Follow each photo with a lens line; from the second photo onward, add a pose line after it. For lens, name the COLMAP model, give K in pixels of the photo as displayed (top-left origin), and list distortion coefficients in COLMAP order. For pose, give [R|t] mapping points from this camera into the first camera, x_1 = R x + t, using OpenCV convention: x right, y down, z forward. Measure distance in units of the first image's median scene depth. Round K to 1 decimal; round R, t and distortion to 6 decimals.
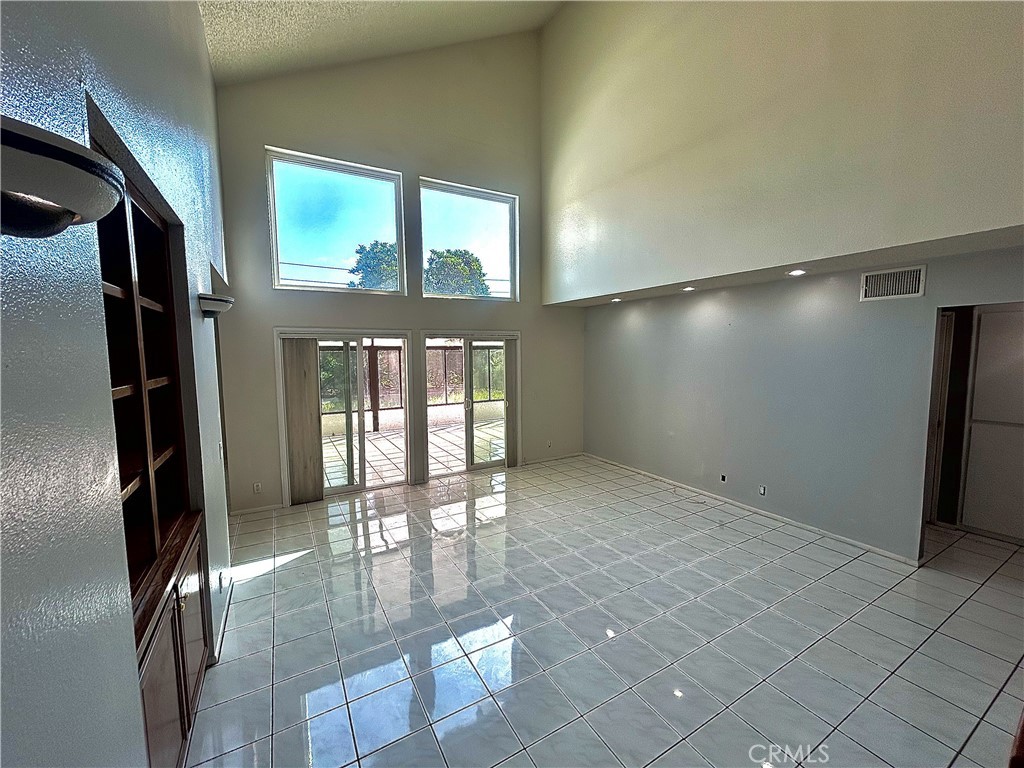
lens RADIAL K [[410.9, 0, 513.4], [0, 410.9, 384.9], [0, 0, 1]] dist [-0.000944, -0.000172]
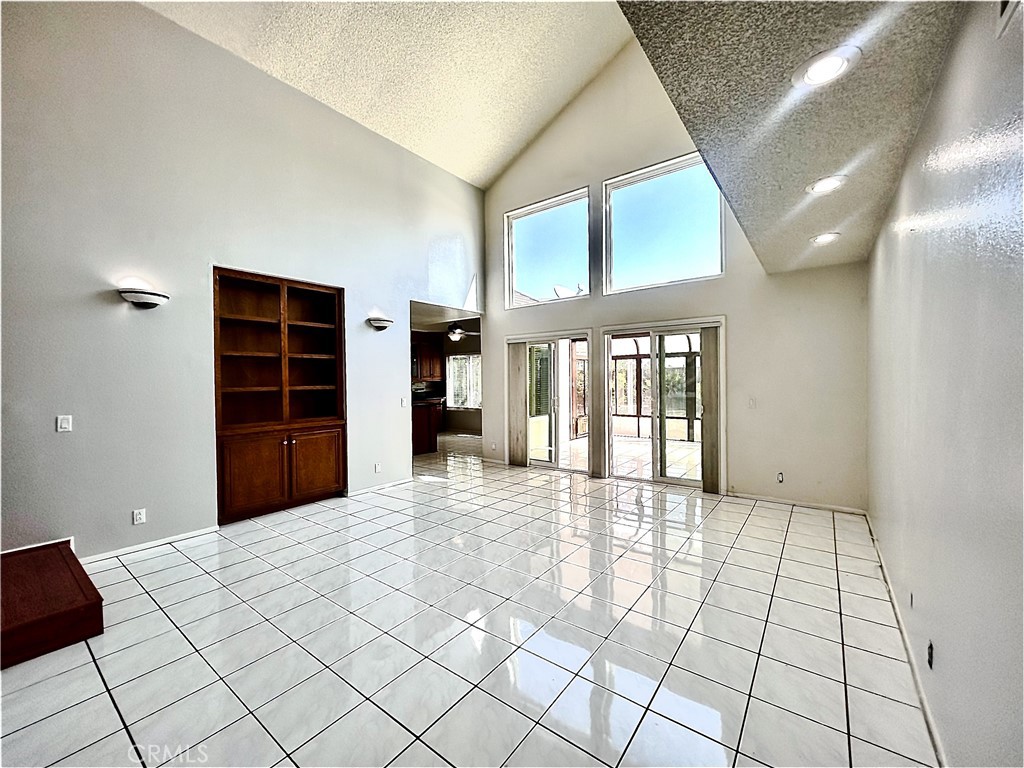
lens RADIAL K [[410.9, 0, 513.4], [0, 410.9, 384.9], [0, 0, 1]] dist [-0.000944, -0.000172]
pose [[0.395552, 0.019351, -0.918240, 0.577633], [-0.070156, 0.997494, -0.009200, 0.032134], [0.915760, 0.068059, 0.395918, 0.360033]]
